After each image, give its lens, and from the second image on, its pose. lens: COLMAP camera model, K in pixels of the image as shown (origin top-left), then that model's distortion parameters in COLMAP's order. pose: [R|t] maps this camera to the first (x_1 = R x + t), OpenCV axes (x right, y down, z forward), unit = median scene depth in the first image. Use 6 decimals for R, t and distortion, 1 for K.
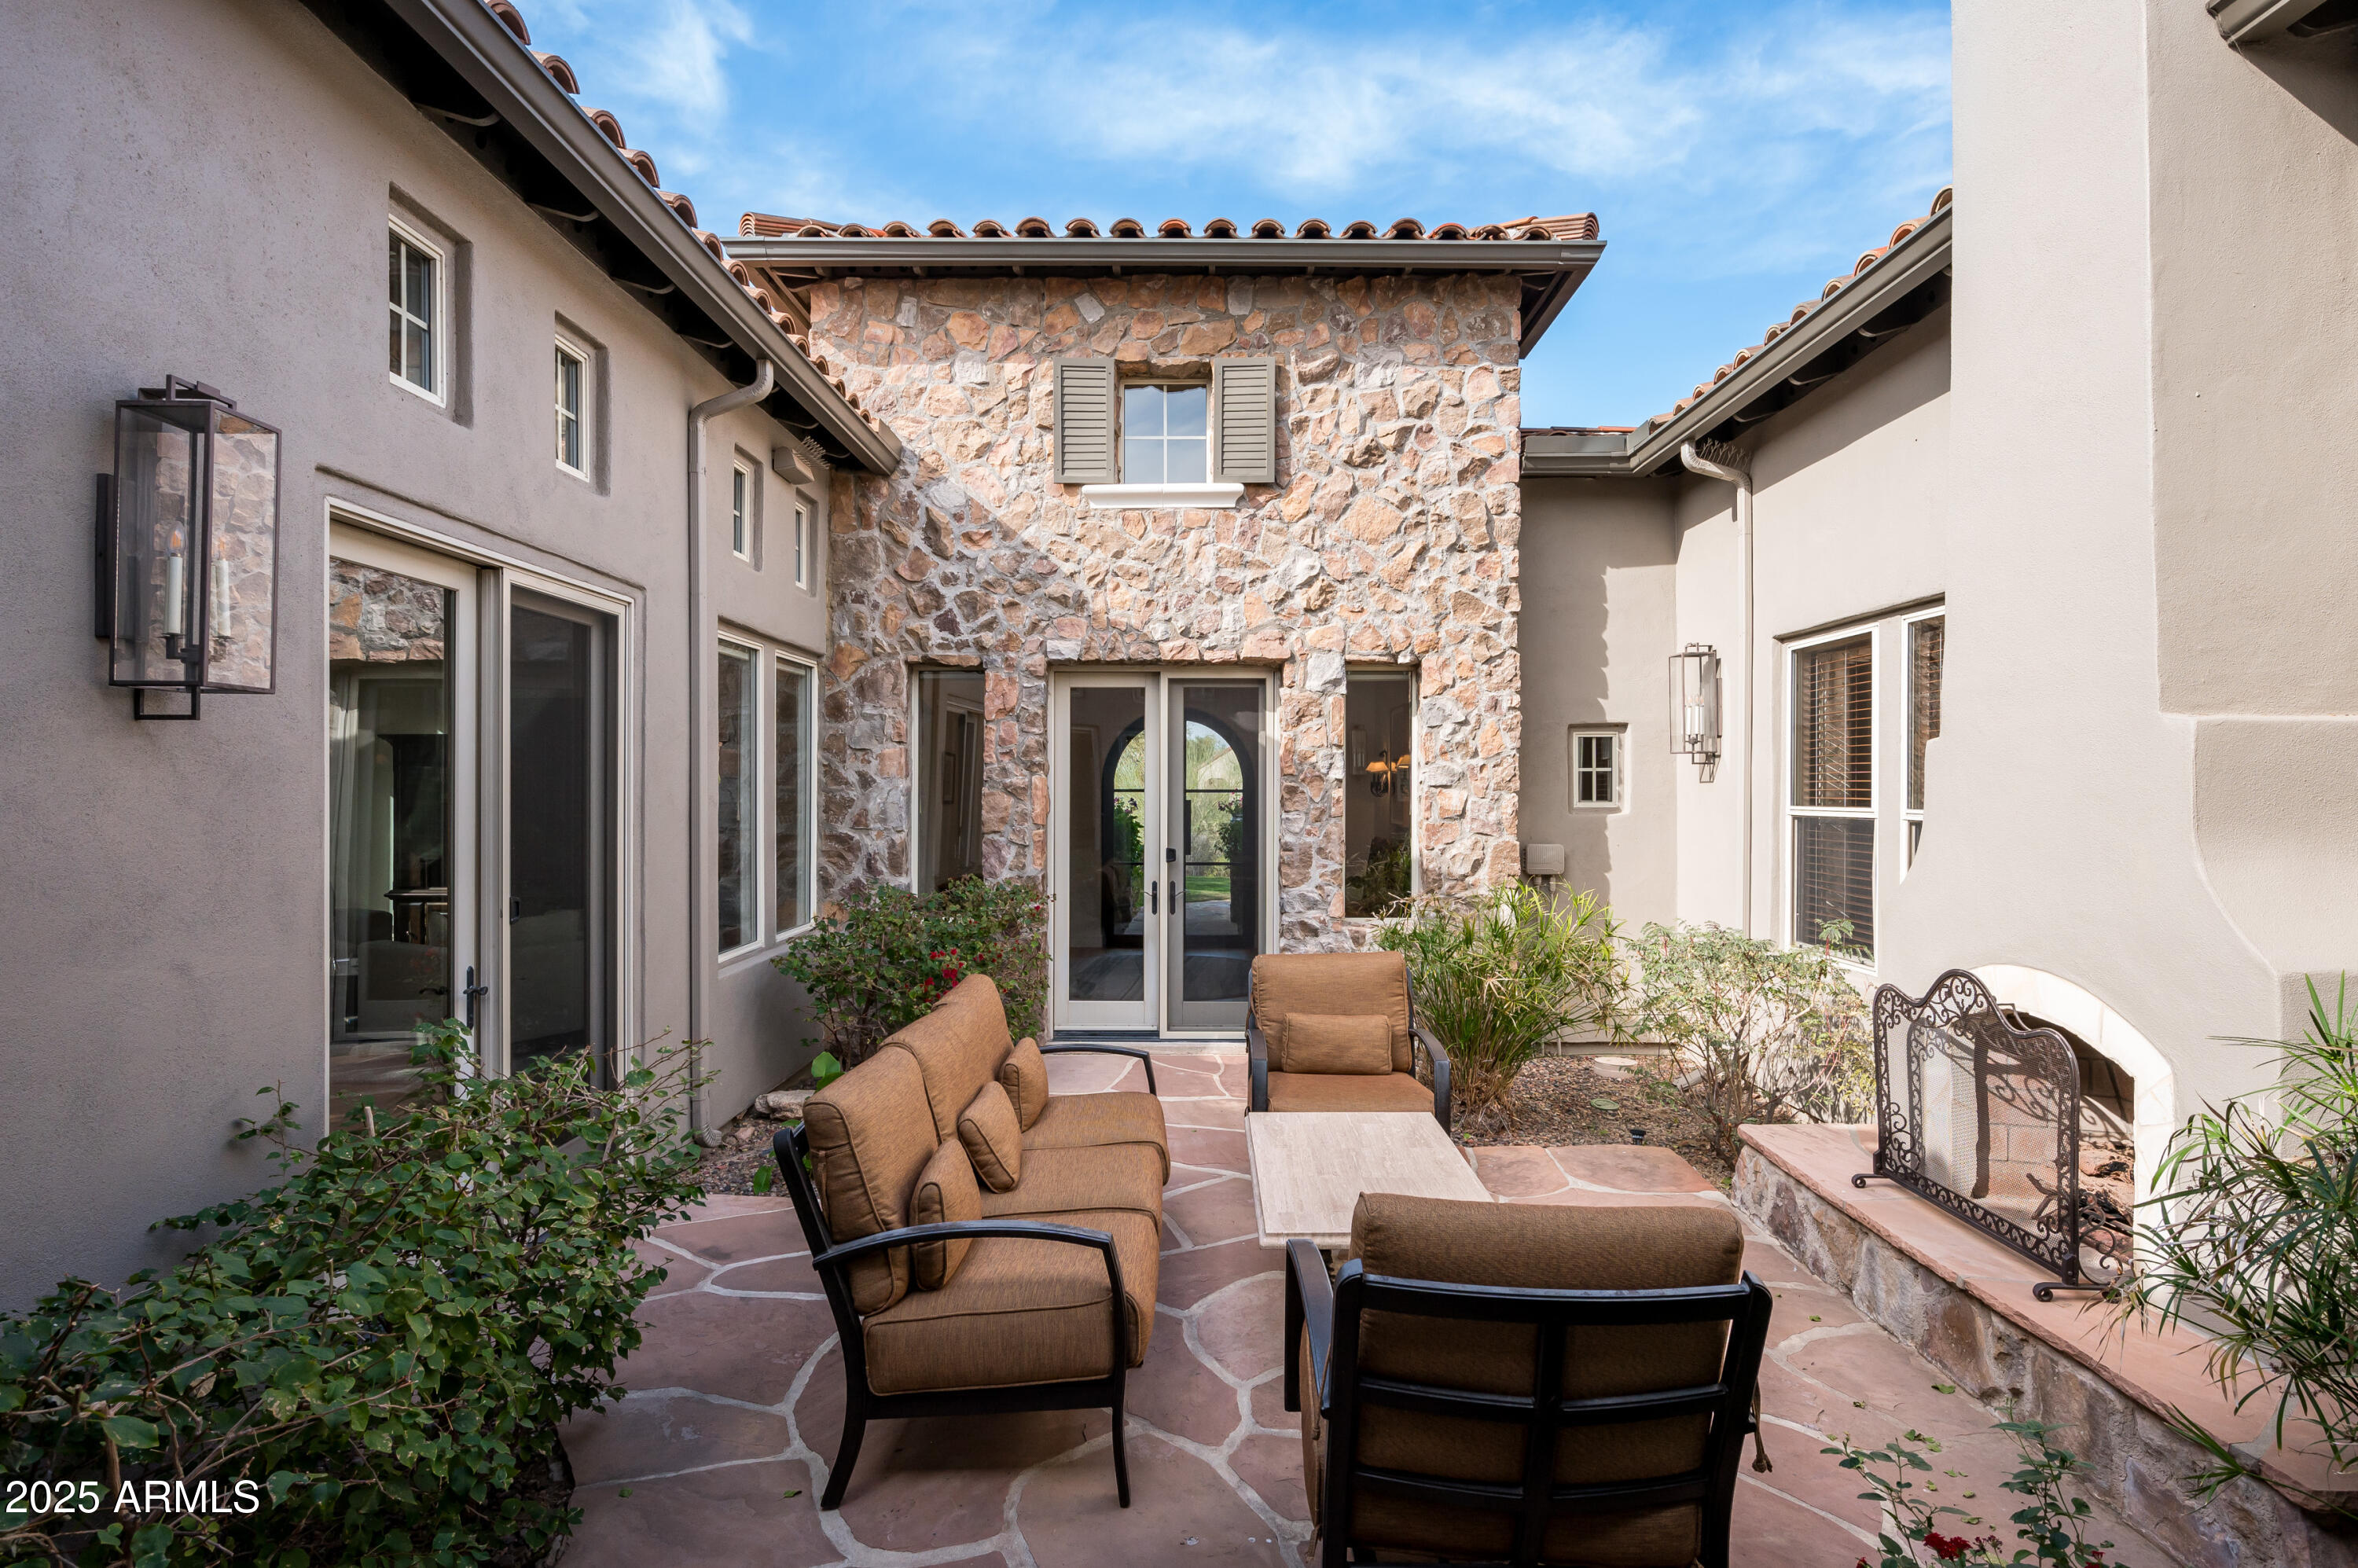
lens RADIAL K [[1237.0, 0, 1179.0], [0, 1237.0, 784.0], [0, 0, 1]] dist [0.002185, 0.000212]
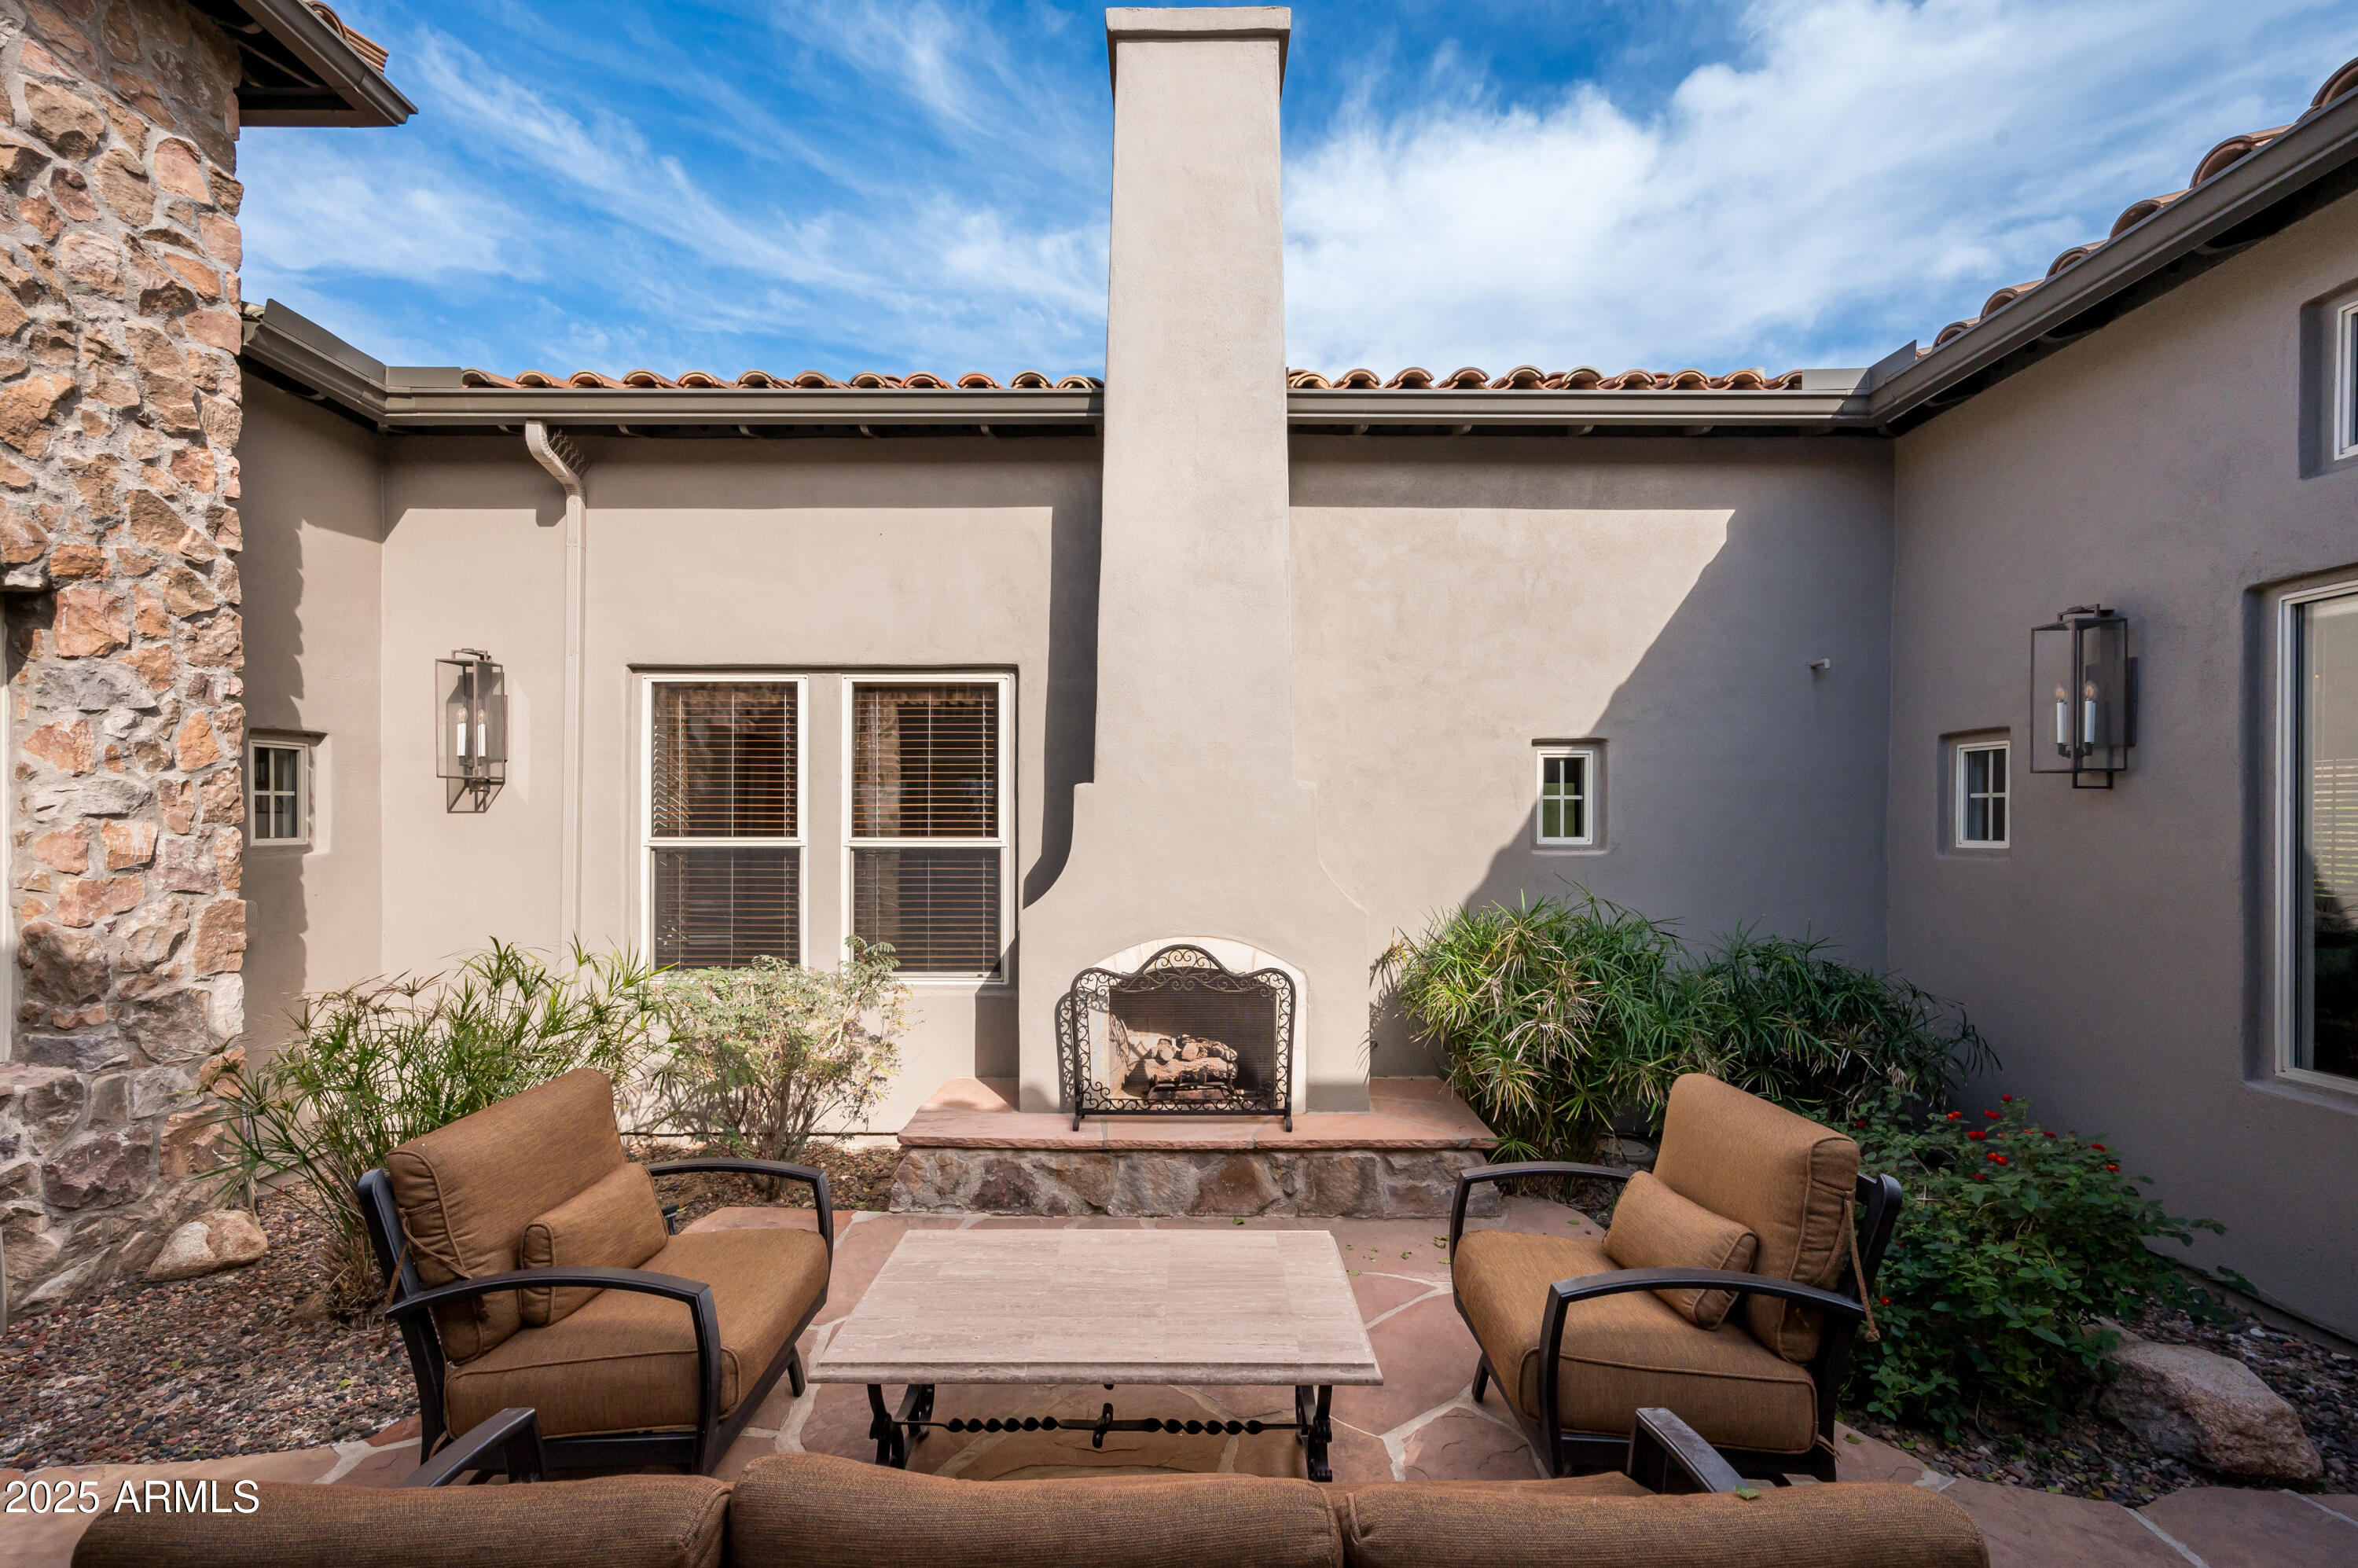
lens RADIAL K [[951.8, 0, 1179.3], [0, 951.8, 823.2], [0, 0, 1]] dist [0.000471, 0.000132]
pose [[-0.019987, -0.004459, 0.999790, -0.245759], [-0.006472, 0.999970, 0.004330, 0.000233], [-0.999779, -0.006384, -0.020015, 0.506171]]
